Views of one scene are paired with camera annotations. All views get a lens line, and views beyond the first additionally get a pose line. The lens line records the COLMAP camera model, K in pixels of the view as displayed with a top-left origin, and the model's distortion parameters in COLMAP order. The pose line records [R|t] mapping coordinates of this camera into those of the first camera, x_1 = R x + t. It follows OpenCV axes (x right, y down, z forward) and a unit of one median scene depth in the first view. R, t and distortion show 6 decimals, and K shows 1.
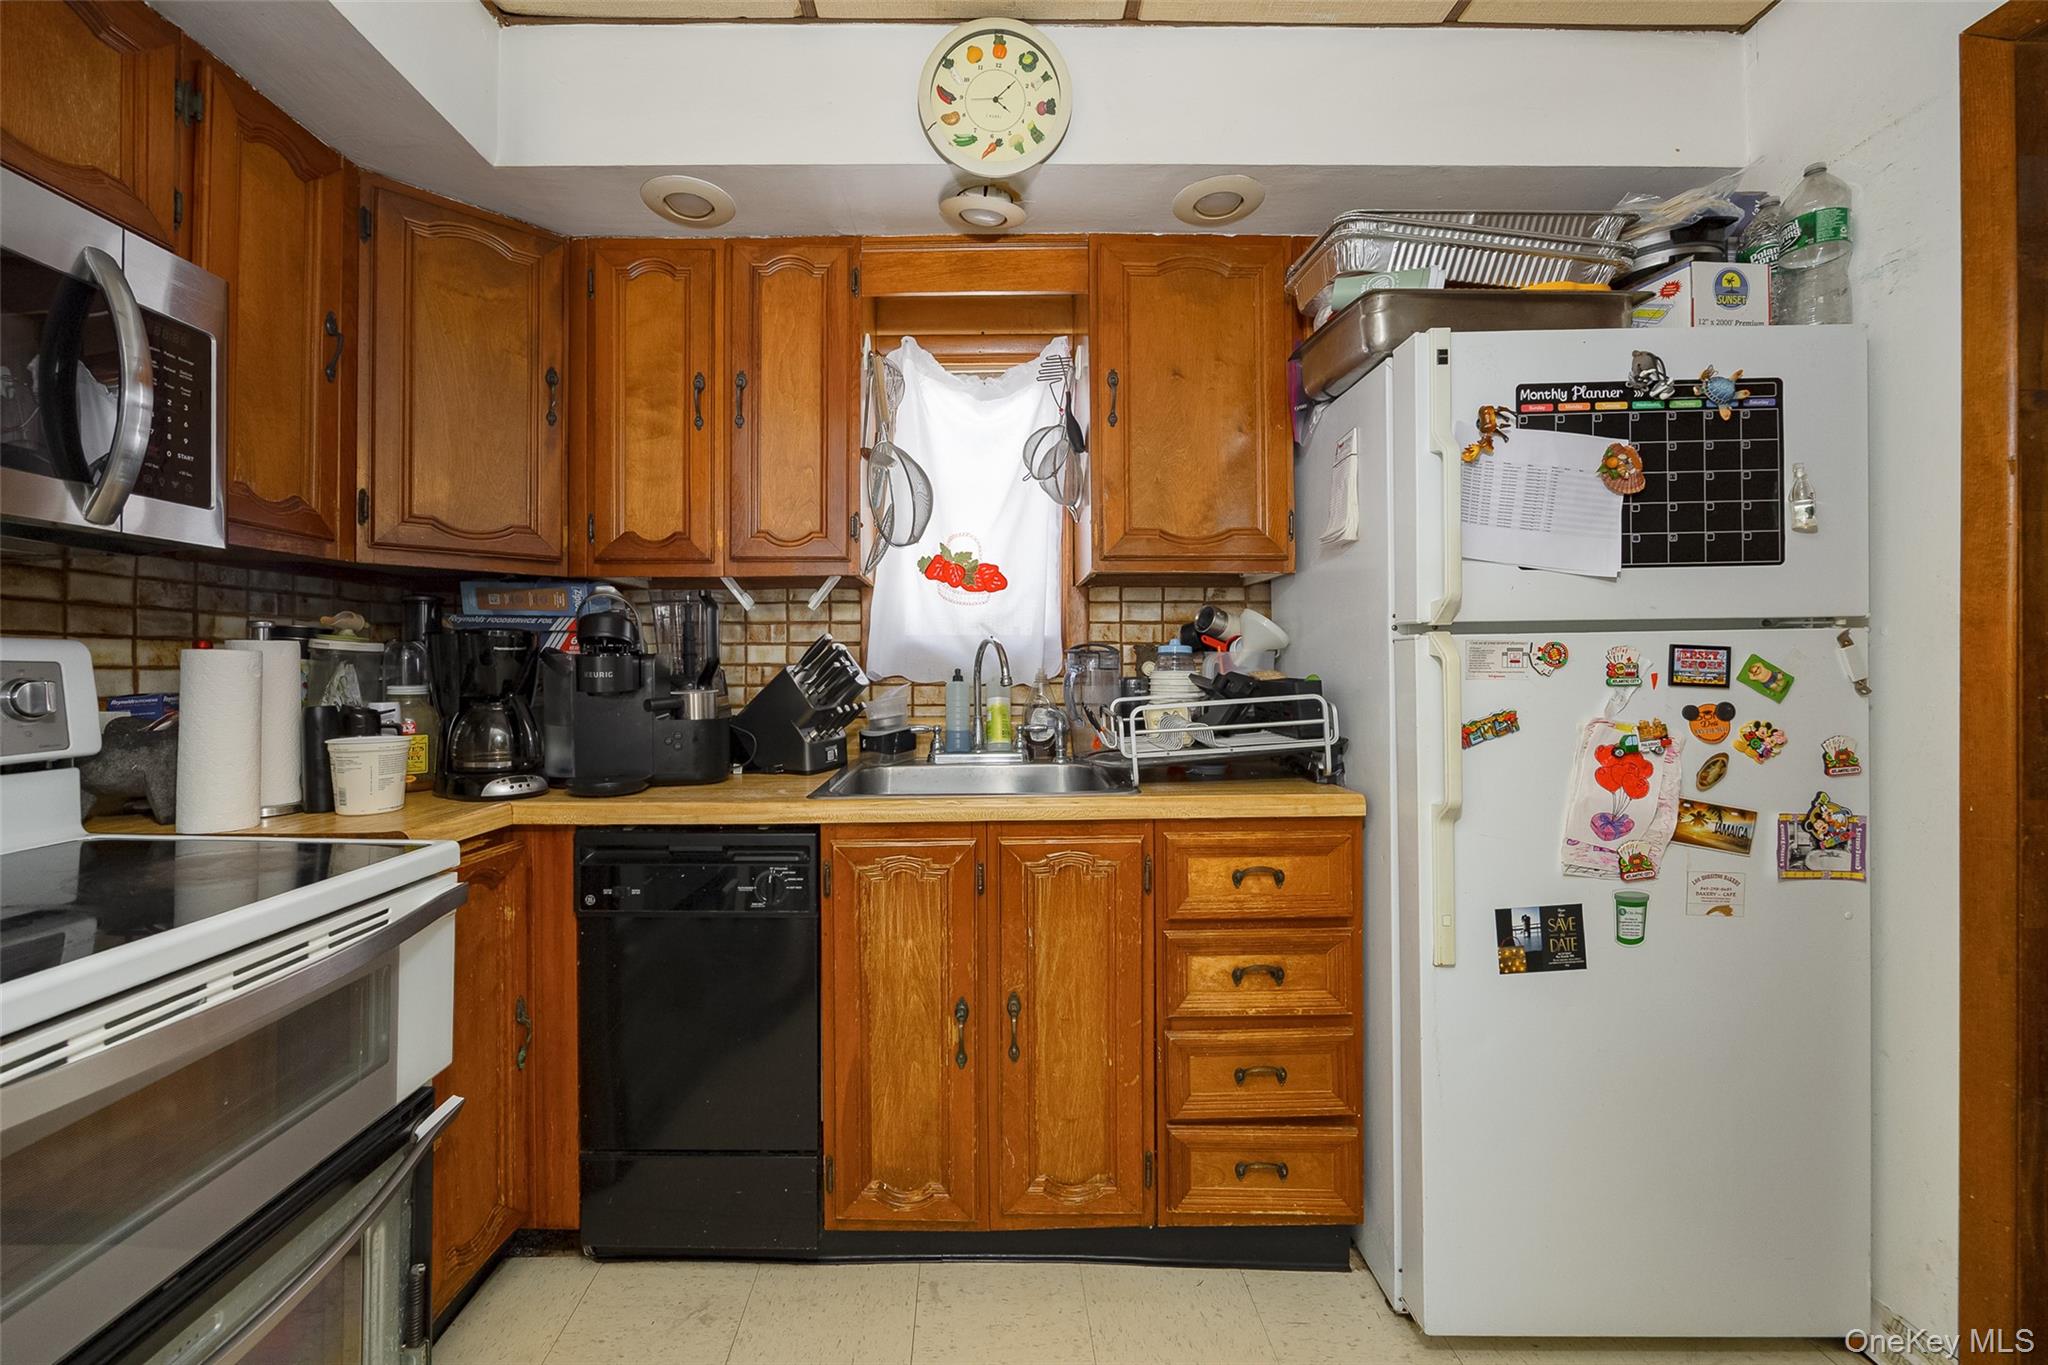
lens RADIAL K [[788.5, 0, 1022.6], [0, 788.5, 664.4], [0, 0, 1]] dist [-0.003263, -0.000337]
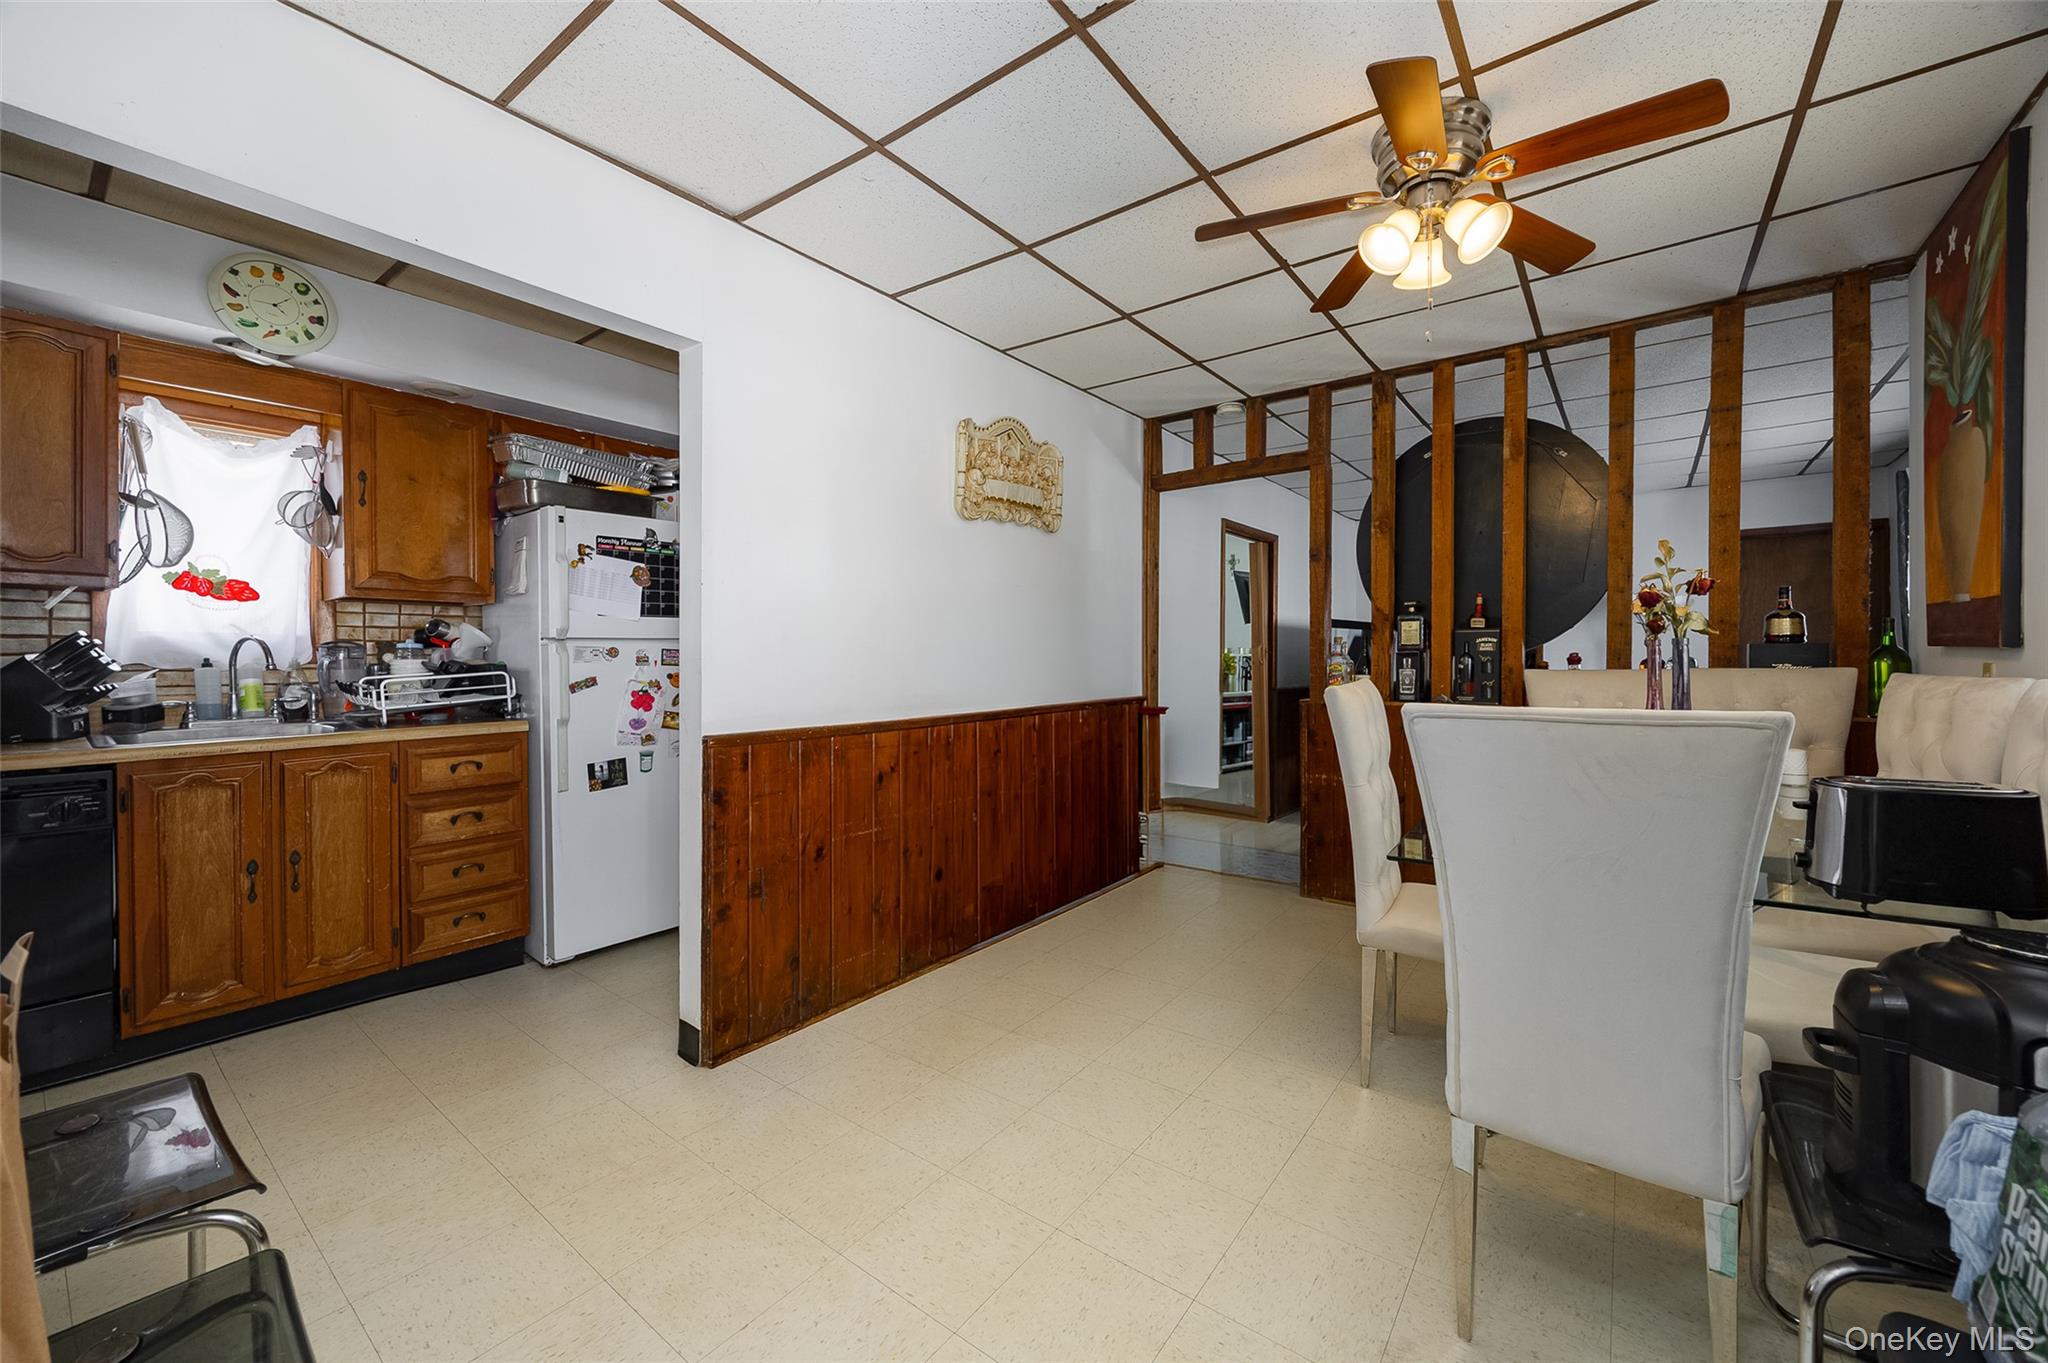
lens RADIAL K [[788.5, 0, 1022.6], [0, 788.5, 663.4], [0, 0, 1]] dist [-0.003263, -0.000337]
pose [[0.647170, -0.004653, 0.762331, -0.279145], [-0.005841, 0.999922, 0.011062, -0.011004], [-0.762323, -0.011611, 0.647092, -1.244483]]
